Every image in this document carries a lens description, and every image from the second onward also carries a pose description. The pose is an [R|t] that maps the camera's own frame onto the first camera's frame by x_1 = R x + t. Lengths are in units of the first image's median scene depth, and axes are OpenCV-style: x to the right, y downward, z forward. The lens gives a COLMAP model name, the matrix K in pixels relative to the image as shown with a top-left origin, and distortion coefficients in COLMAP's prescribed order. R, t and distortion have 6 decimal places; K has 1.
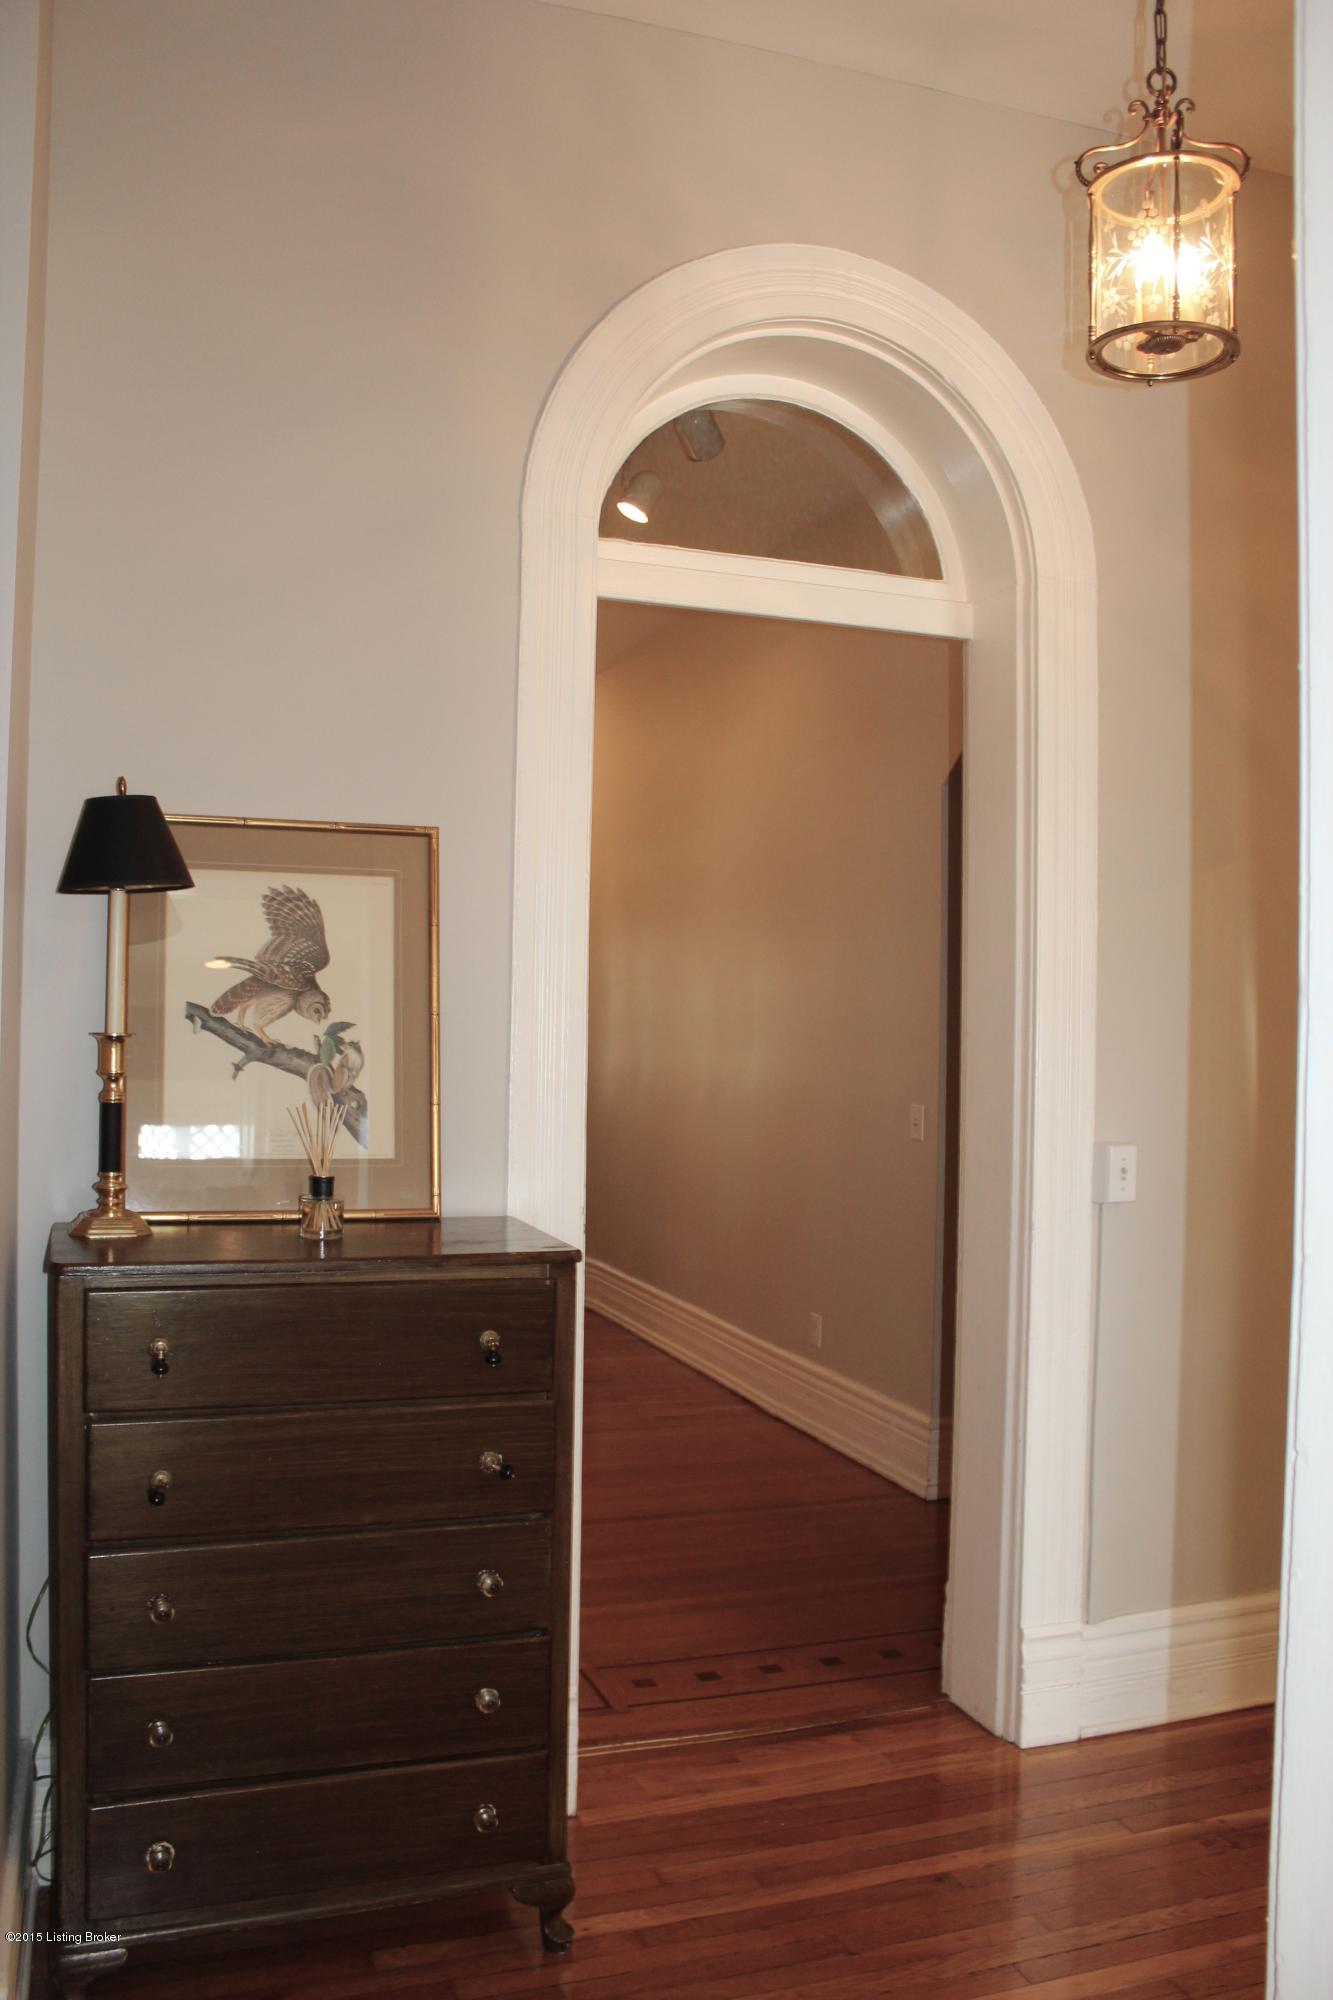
lens RADIAL K [[1711.1, 0, 666.5], [0, 1711.1, 1000.0], [0, 0, 1]] dist [-0.095334, 0.000655]
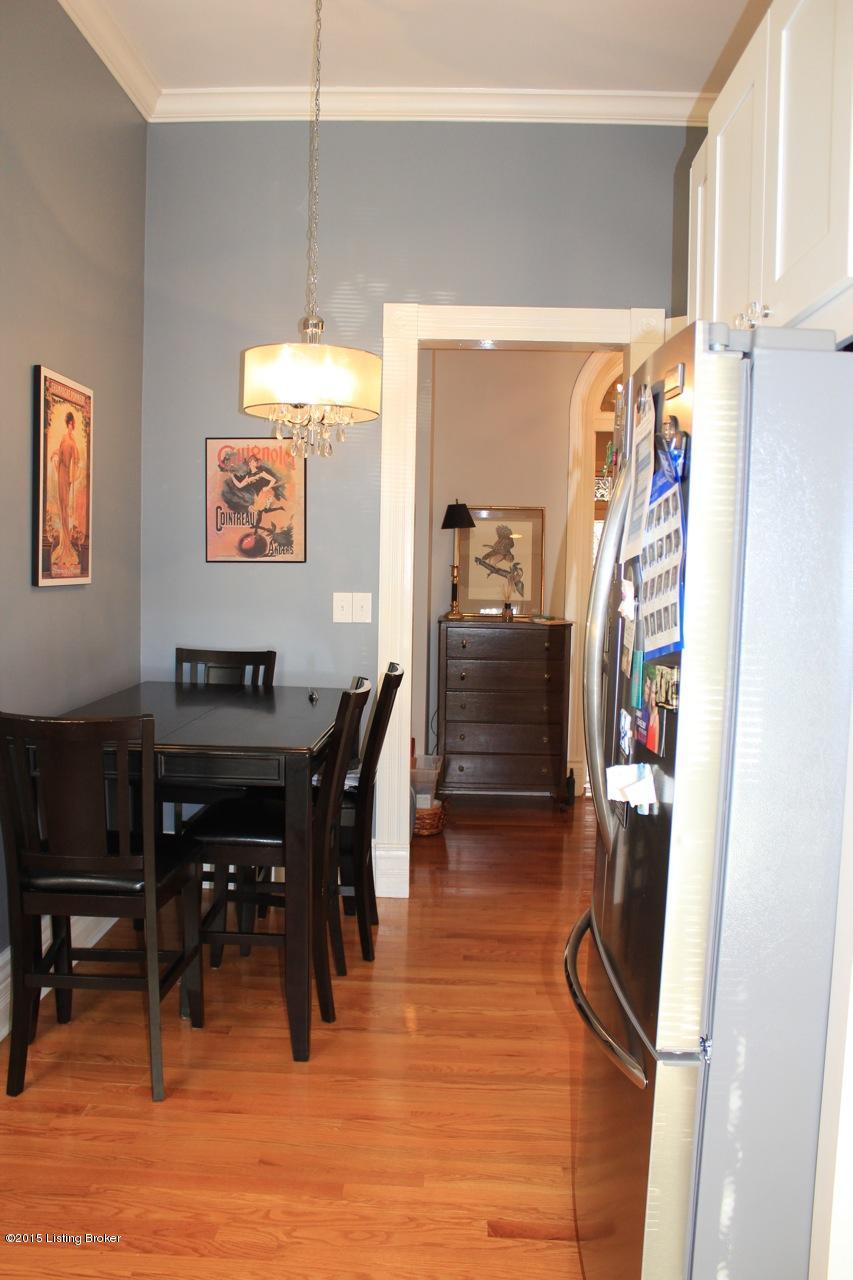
lens RADIAL K [[963.6, 0, 426.5], [0, 963.6, 640.0], [0, 0, 1]] dist [-0.084819, -0.001080]
pose [[0.930353, 0.034494, -0.365039, 0.387087], [-0.001489, 0.995912, 0.090313, -0.008051], [0.366662, -0.083479, 0.926601, -0.988641]]
